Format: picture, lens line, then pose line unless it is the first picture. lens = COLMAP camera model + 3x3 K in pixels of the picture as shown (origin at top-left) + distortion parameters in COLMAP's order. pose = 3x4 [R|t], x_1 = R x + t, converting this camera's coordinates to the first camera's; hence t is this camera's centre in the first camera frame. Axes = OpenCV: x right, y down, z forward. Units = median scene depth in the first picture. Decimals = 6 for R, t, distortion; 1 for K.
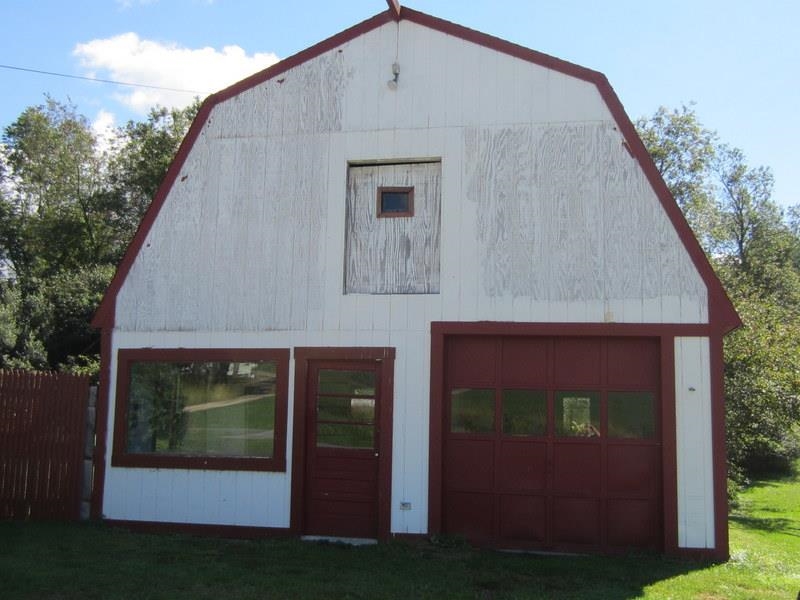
lens RADIAL K [[880.7, 0, 400.0], [0, 880.7, 300.0], [0, 0, 1]] dist [-0.018305, -0.017499]
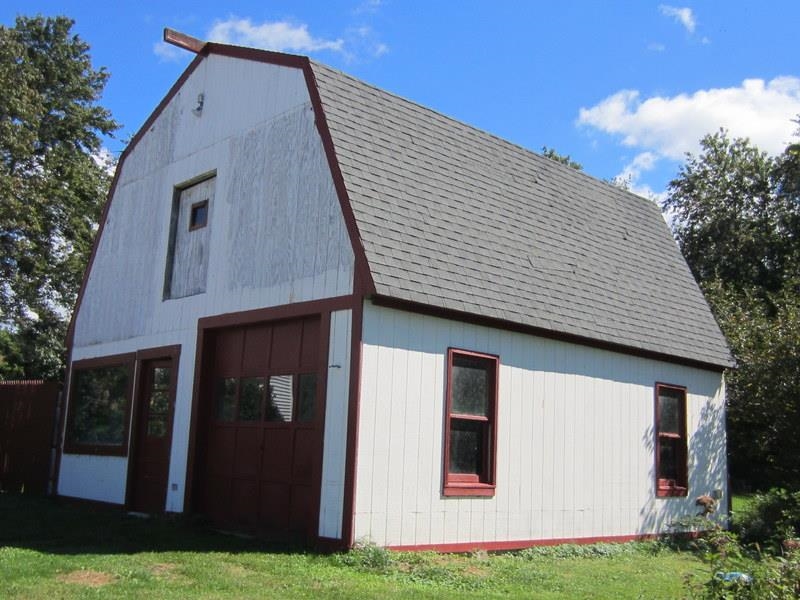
lens RADIAL K [[880.7, 0, 400.0], [0, 880.7, 300.0], [0, 0, 1]] dist [-0.018305, -0.017499]
pose [[0.803732, -0.092221, -0.587802, 0.876818], [0.051617, 0.994998, -0.085529, 0.107463], [0.592749, 0.038402, 0.804471, 0.270121]]
